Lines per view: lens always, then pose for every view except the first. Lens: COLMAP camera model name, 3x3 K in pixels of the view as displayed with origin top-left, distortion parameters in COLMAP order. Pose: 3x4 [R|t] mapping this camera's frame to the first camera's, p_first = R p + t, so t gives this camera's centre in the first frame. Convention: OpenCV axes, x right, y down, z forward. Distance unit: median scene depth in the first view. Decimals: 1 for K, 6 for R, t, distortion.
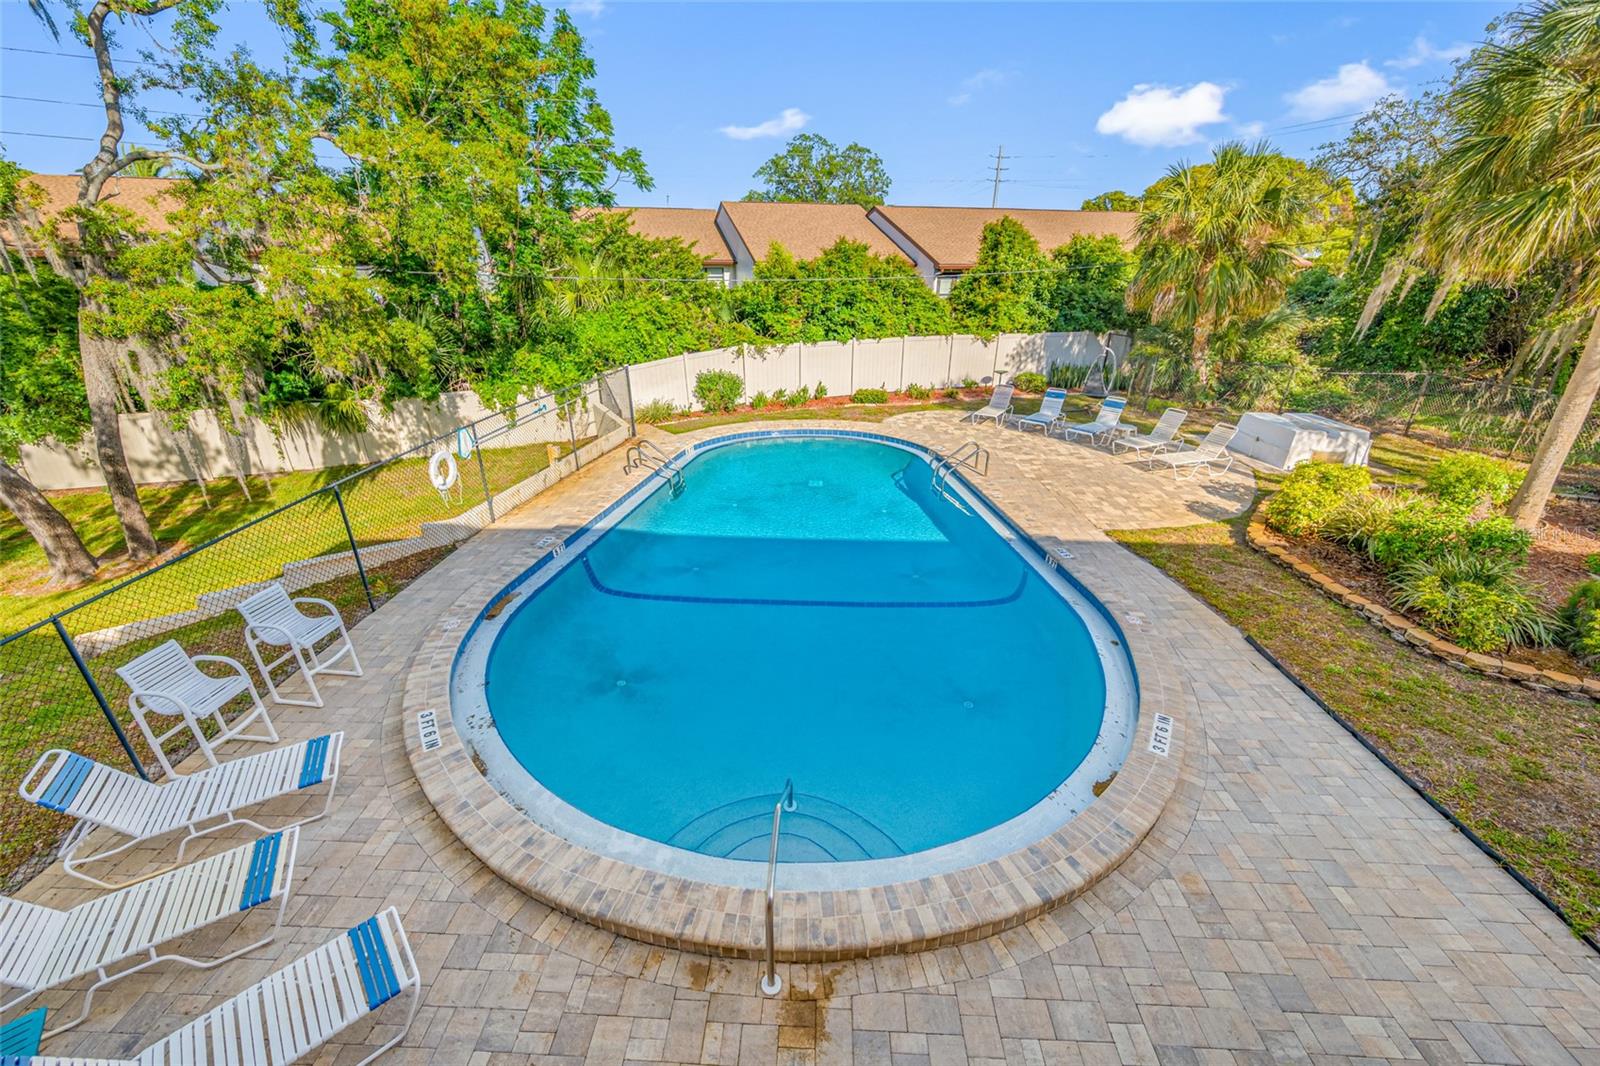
lens RADIAL K [[628.0, 0, 803.8], [0, 628.0, 542.9], [0, 0, 1]] dist [0.002732, -0.000780]
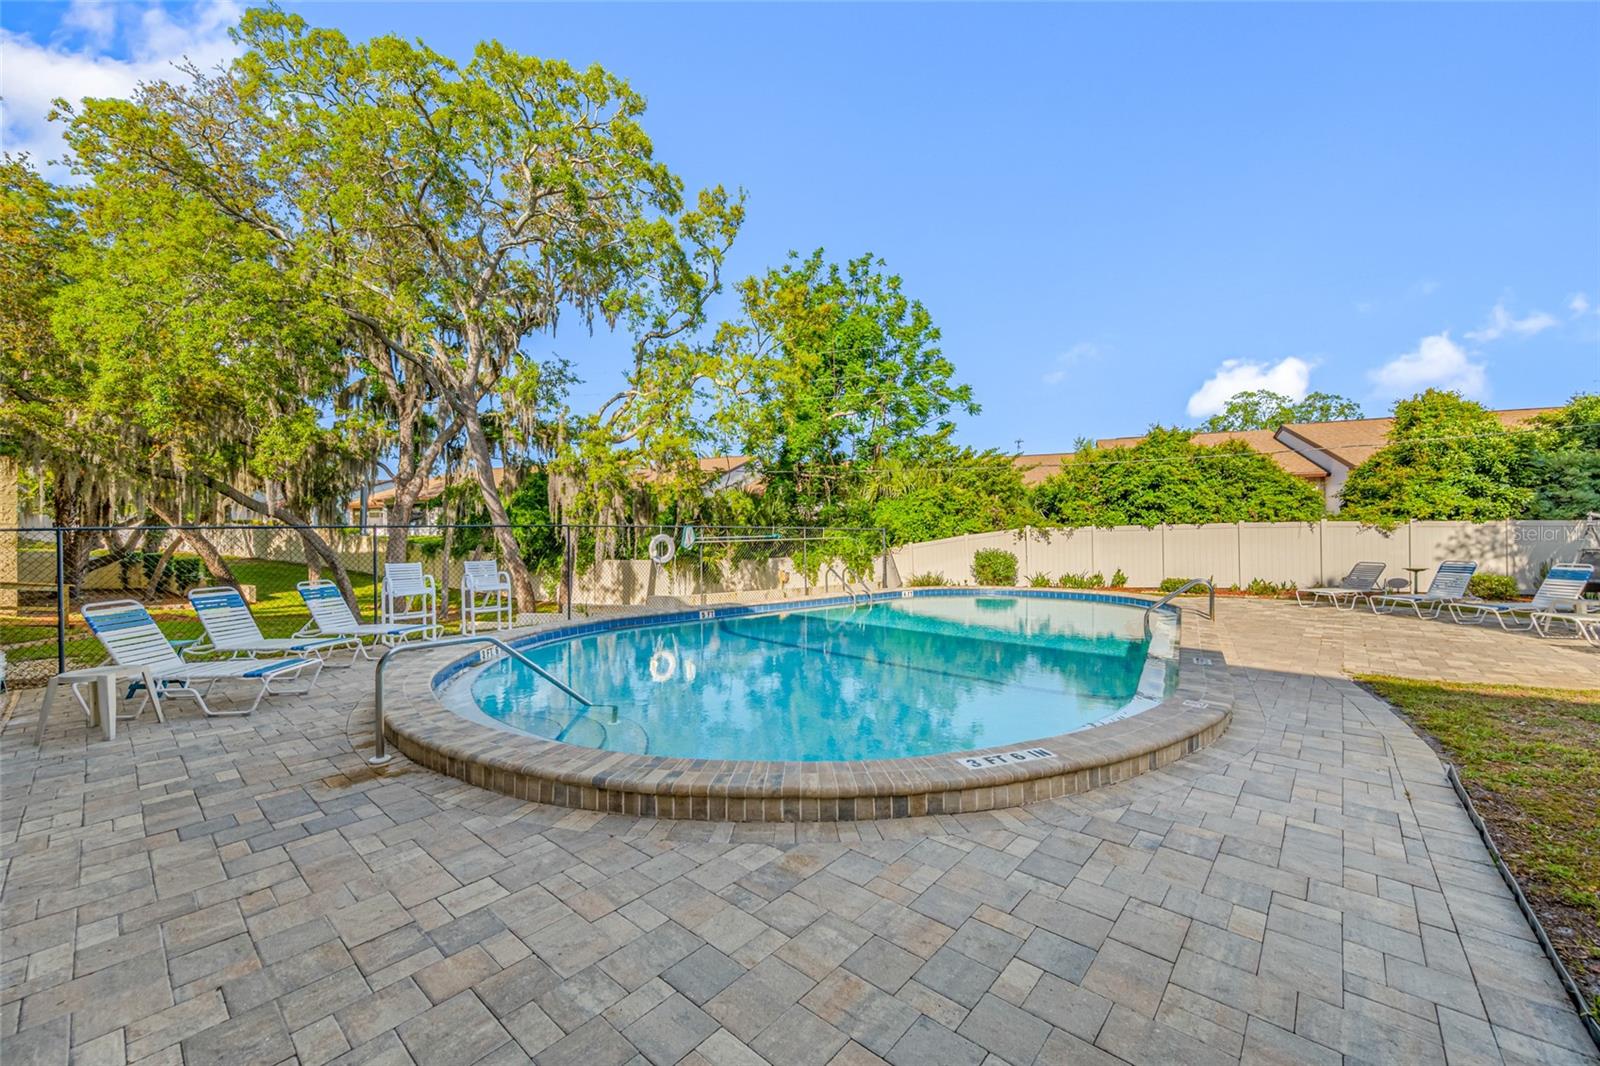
lens RADIAL K [[628.0, 0, 803.8], [0, 628.0, 543.8], [0, 0, 1]] dist [0.002732, -0.000780]
pose [[0.776495, -0.002067, -0.630121, 0.248200], [-0.256650, 0.912252, -0.319260, 0.110803], [0.575489, 0.409624, 0.707828, 0.107672]]
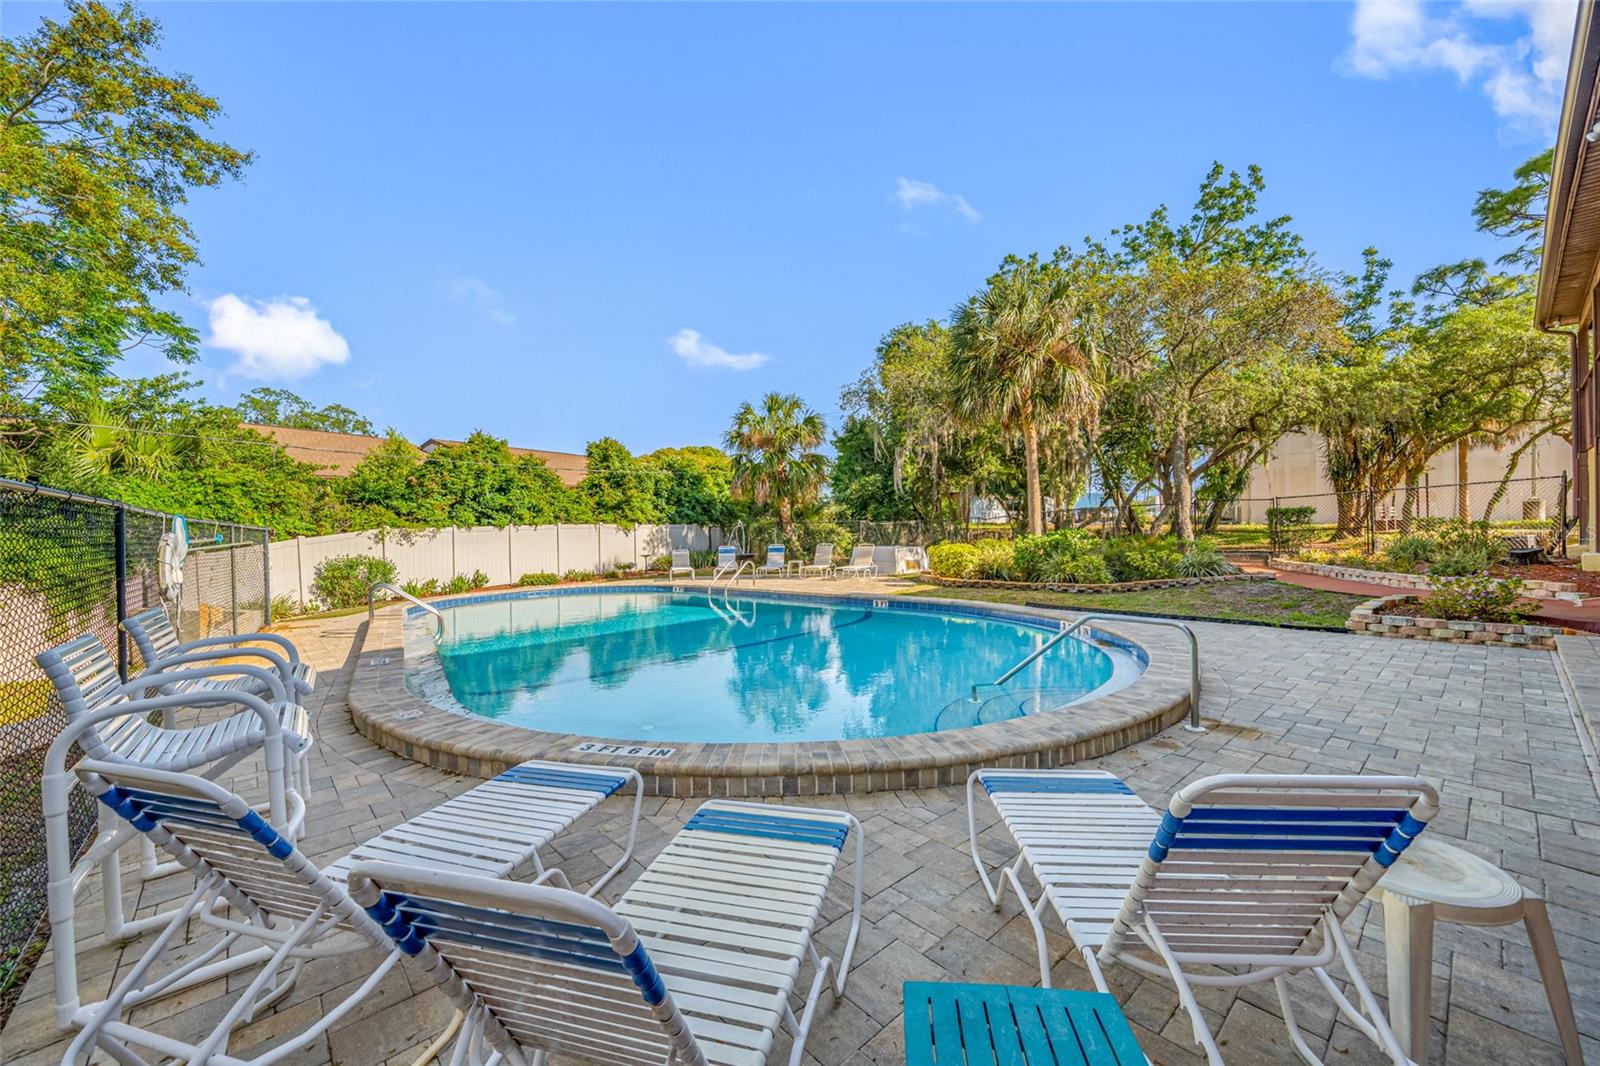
lens RADIAL K [[628.0, 0, 801.7], [0, 628.0, 535.9], [0, 0, 1]] dist [0.002732, -0.000780]
pose [[0.713386, -0.028194, 0.700204, -0.276592], [0.318222, 0.903262, -0.287843, 0.104077], [-0.624352, 0.428163, 0.653346, 0.119102]]
